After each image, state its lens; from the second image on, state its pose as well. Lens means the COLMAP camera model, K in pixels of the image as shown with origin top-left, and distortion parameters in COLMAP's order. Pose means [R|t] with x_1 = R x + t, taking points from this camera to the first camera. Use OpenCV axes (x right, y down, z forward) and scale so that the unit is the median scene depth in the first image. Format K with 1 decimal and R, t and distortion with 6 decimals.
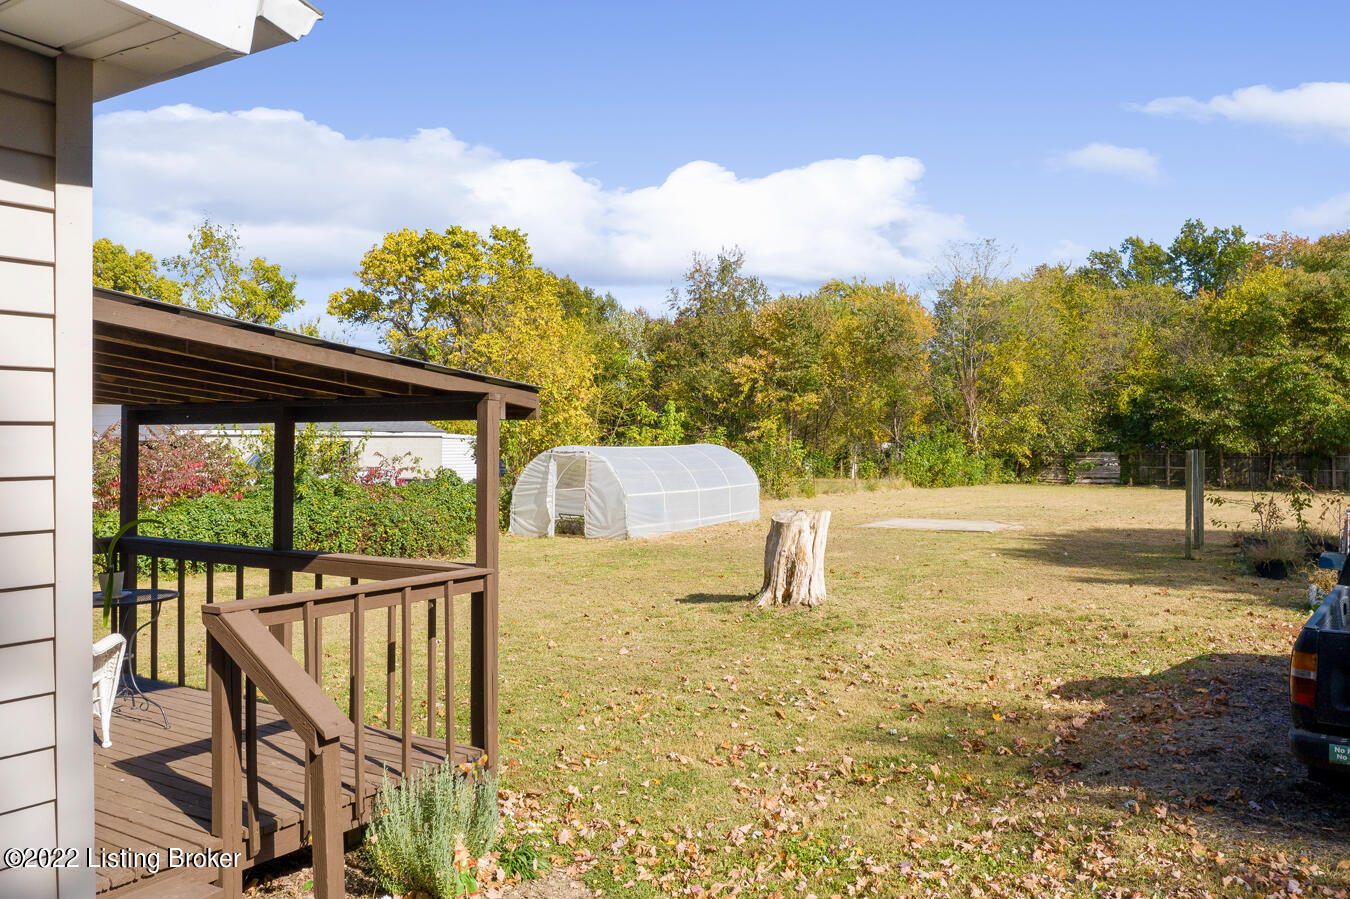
lens RADIAL K [[1058.1, 0, 675.1], [0, 1058.1, 451.9], [0, 0, 1]] dist [-0.027140, 0.029519]
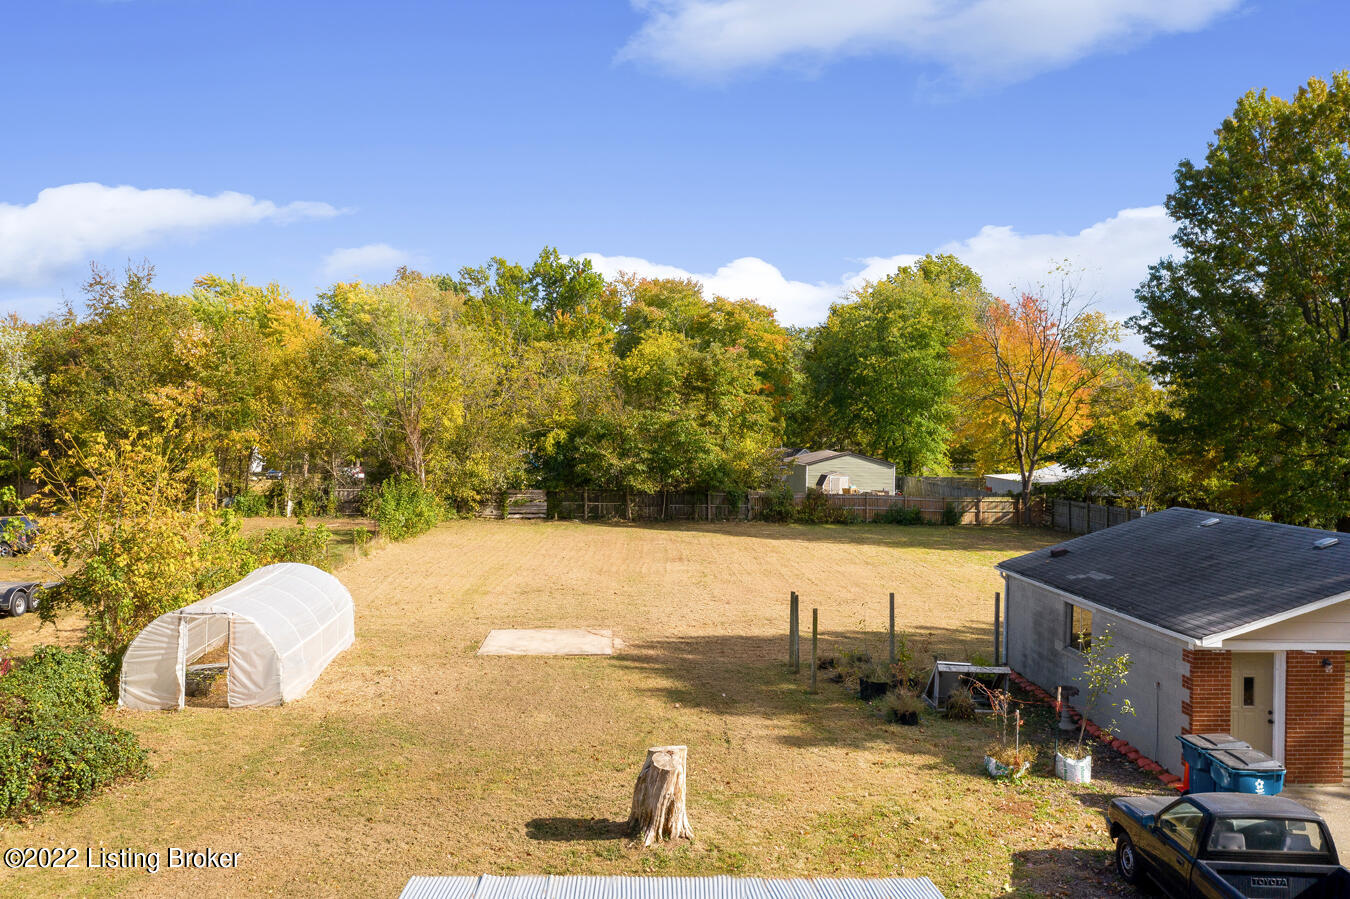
lens RADIAL K [[1058.1, 0, 678.0], [0, 1058.1, 445.3], [0, 0, 1]] dist [-0.027140, 0.029519]
pose [[0.816877, 0.003094, 0.576804, -0.107590], [-0.010186, 0.999907, 0.009063, -0.057951], [-0.576723, -0.013278, 0.816832, 0.010319]]
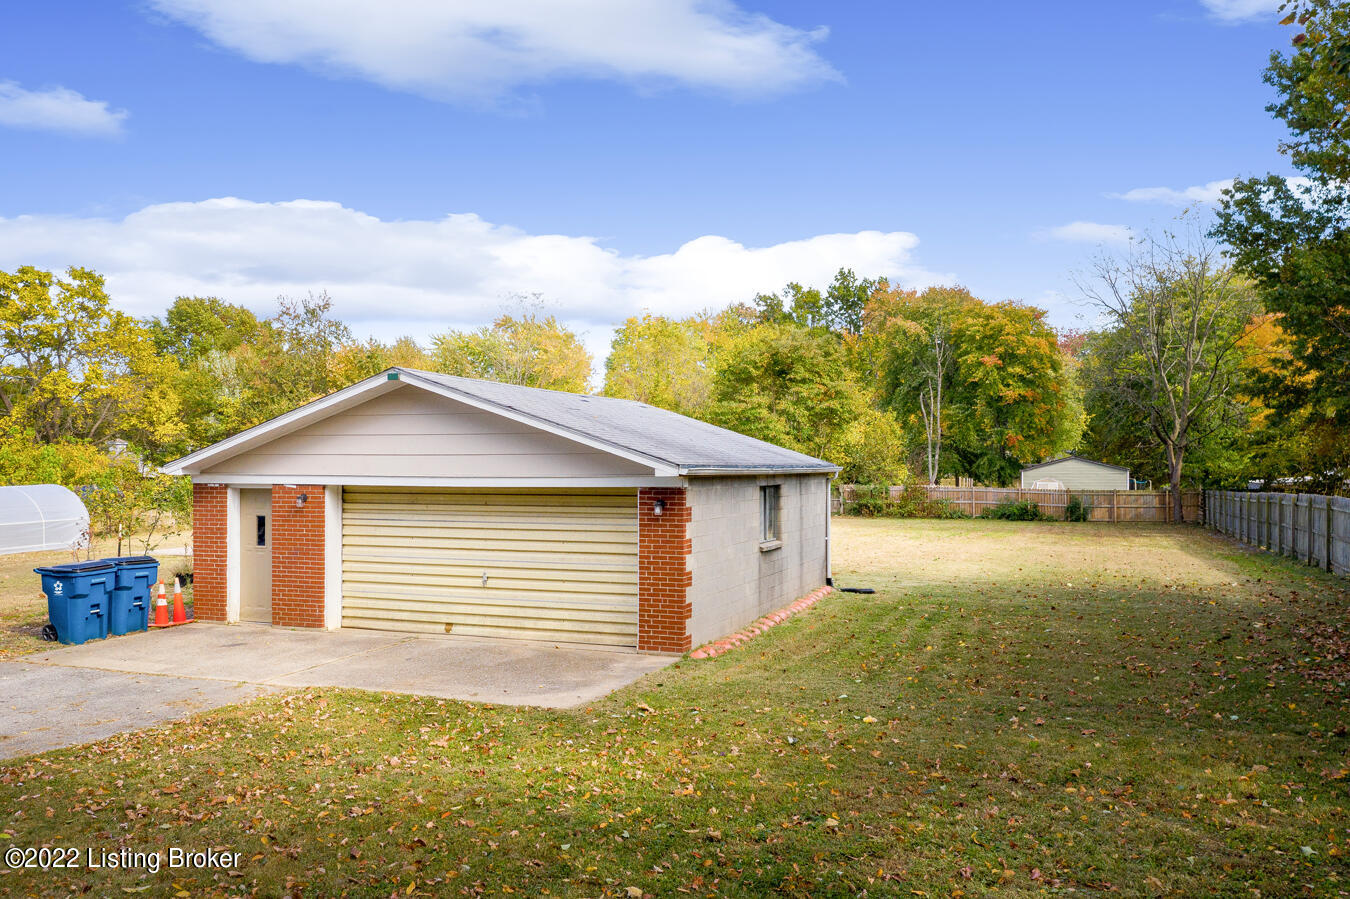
lens RADIAL K [[1058.1, 0, 646.8], [0, 1058.1, 461.4], [0, 0, 1]] dist [-0.027140, 0.029519]
pose [[0.983025, 0.001282, 0.183466, 0.217001], [0.001356, 0.999897, -0.014254, -0.006726], [-0.183466, 0.014261, 0.982923, -0.134210]]
